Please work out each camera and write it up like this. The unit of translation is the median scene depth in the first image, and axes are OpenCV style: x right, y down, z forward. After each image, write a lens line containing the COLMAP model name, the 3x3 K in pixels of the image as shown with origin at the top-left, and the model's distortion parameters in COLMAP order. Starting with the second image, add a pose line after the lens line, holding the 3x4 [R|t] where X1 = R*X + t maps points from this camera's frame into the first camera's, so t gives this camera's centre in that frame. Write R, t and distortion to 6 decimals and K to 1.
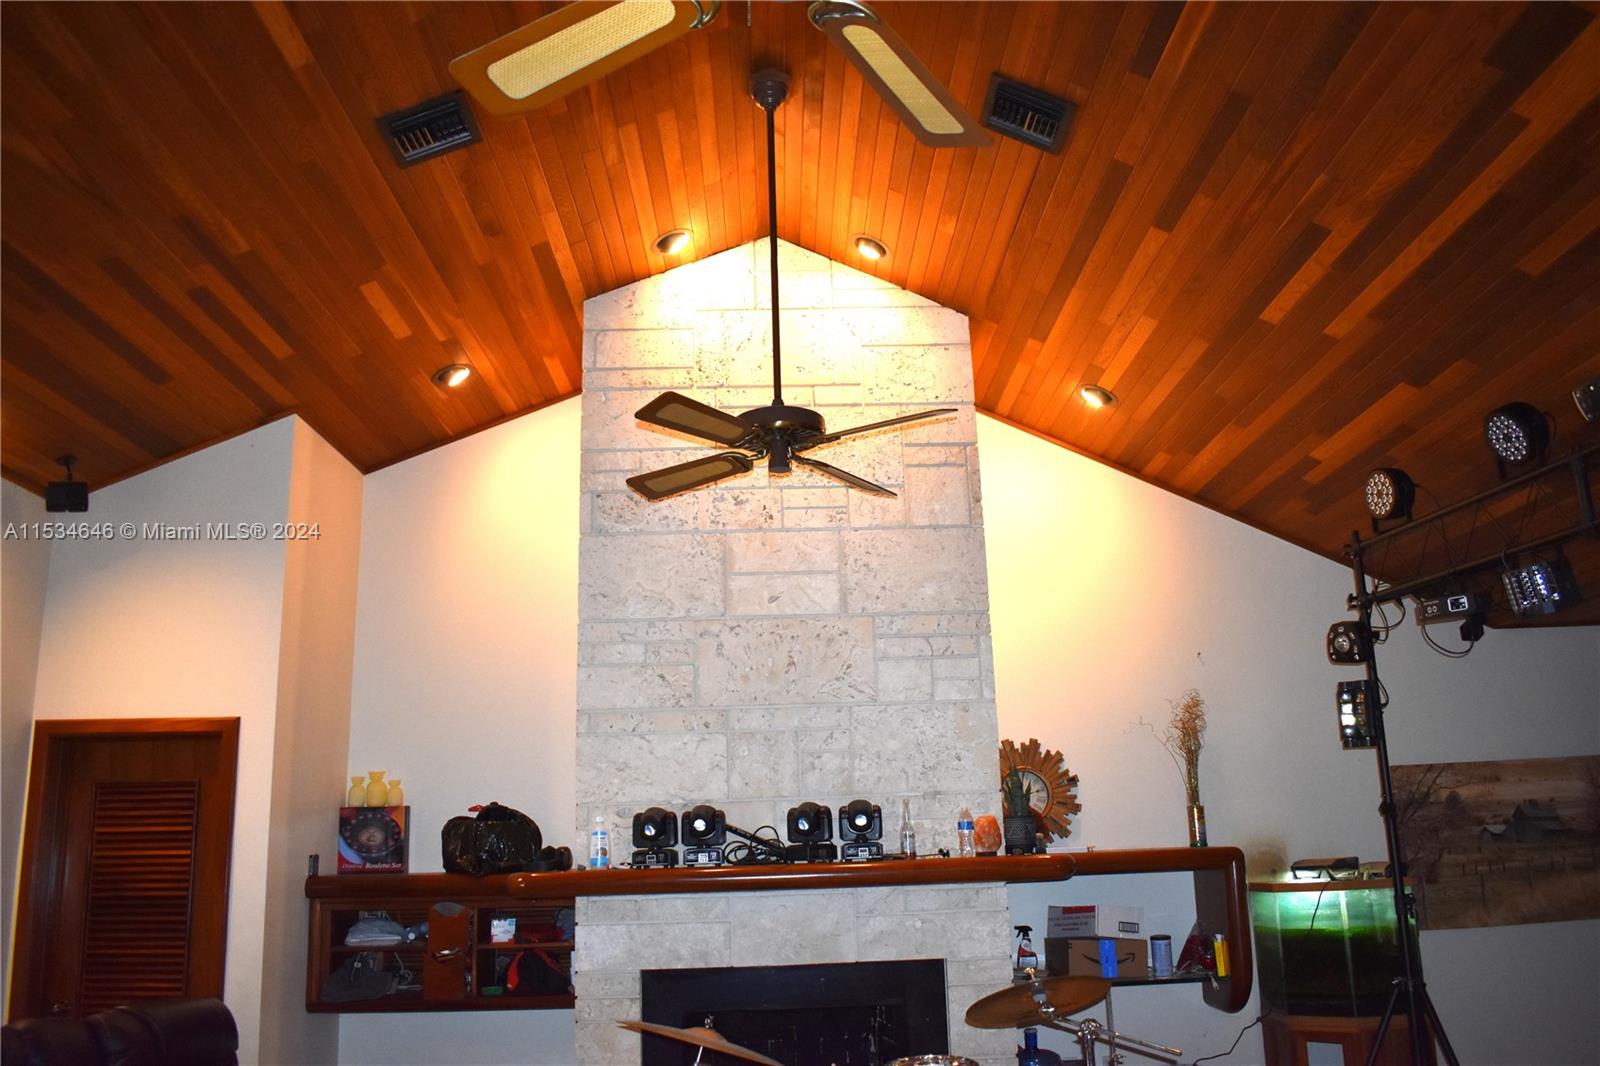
lens RADIAL K [[1251.7, 0, 801.2], [0, 1251.7, 537.1], [0, 0, 1]] dist [-0.095861, 0.016421]
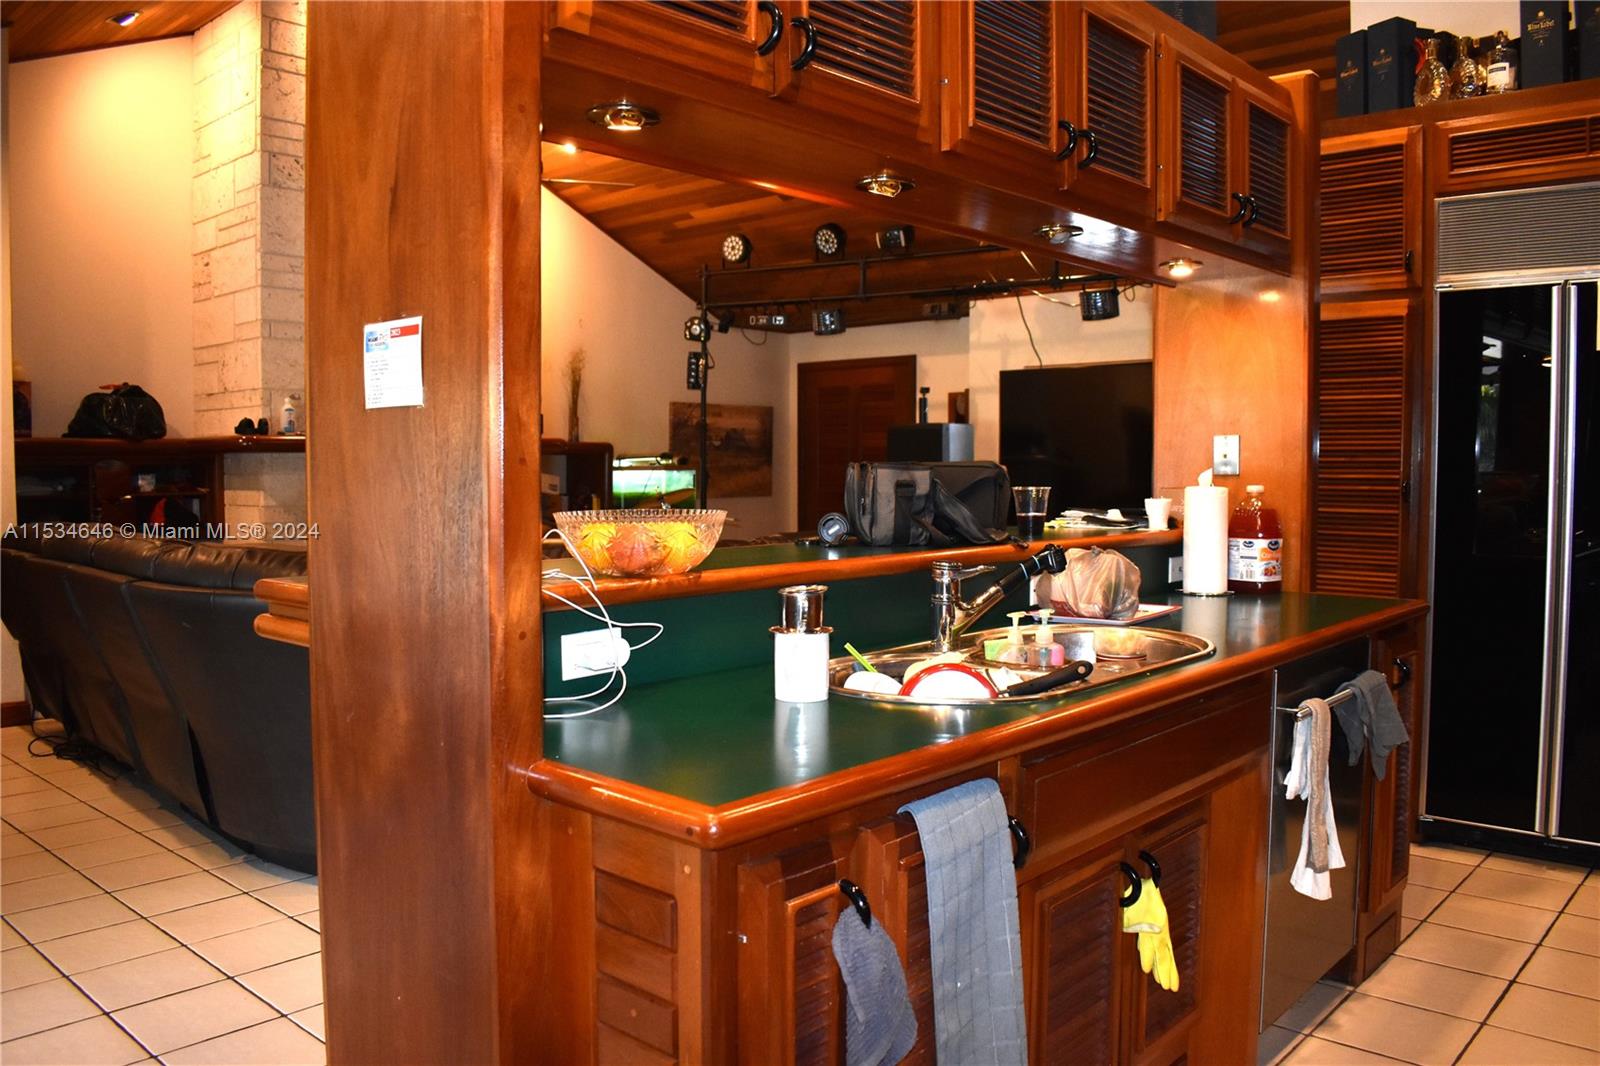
lens RADIAL K [[1251.7, 0, 801.2], [0, 1251.7, 537.1], [0, 0, 1]] dist [-0.095861, 0.016421]
pose [[0.689727, -0.011232, 0.723983, -0.706606], [-0.200990, 0.957616, 0.206336, -0.024955], [-0.695615, -0.287829, 0.658236, -0.329407]]
